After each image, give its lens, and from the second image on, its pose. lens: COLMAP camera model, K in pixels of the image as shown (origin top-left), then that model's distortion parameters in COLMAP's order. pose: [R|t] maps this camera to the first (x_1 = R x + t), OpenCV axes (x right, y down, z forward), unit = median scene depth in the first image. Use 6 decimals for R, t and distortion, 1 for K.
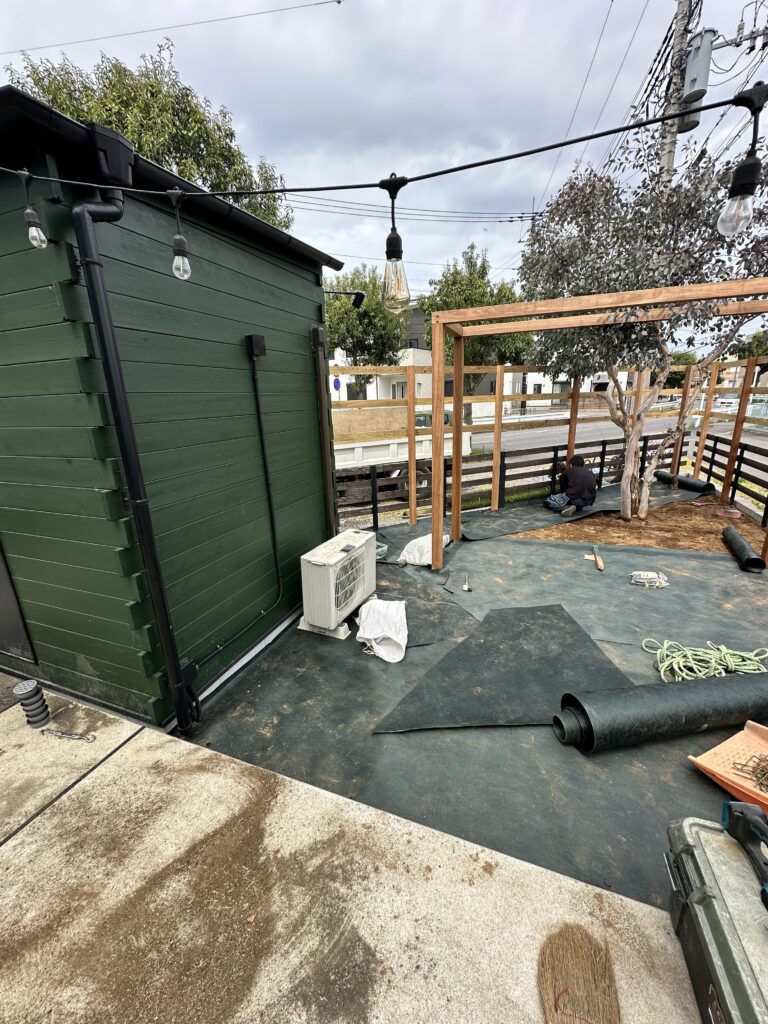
lens RADIAL K [[406.5, 0, 382.8], [0, 406.5, 512.2], [0, 0, 1]] dist [-0.003059, 0.000510]
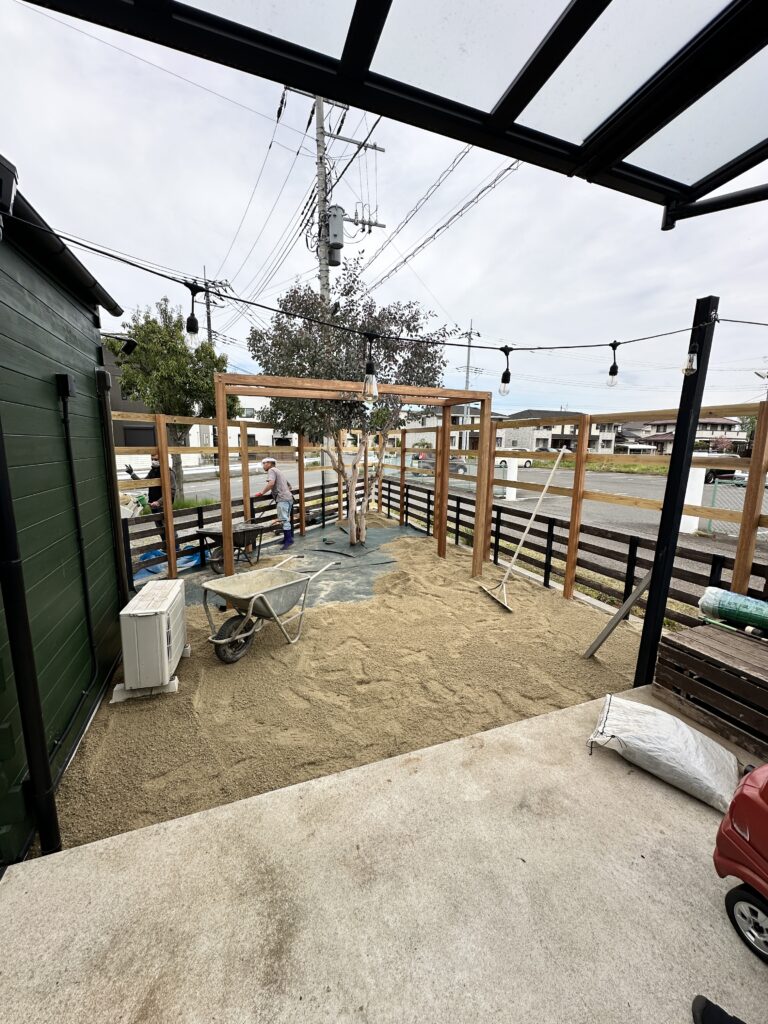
lens RADIAL K [[406.5, 0, 385.1], [0, 406.5, 514.6], [0, 0, 1]] dist [-0.003059, 0.000510]
pose [[0.740748, -0.069942, 0.668132, -0.157357], [0.147422, 0.987246, -0.060096, 0.015729], [-0.655407, 0.143013, 0.741612, -0.039141]]
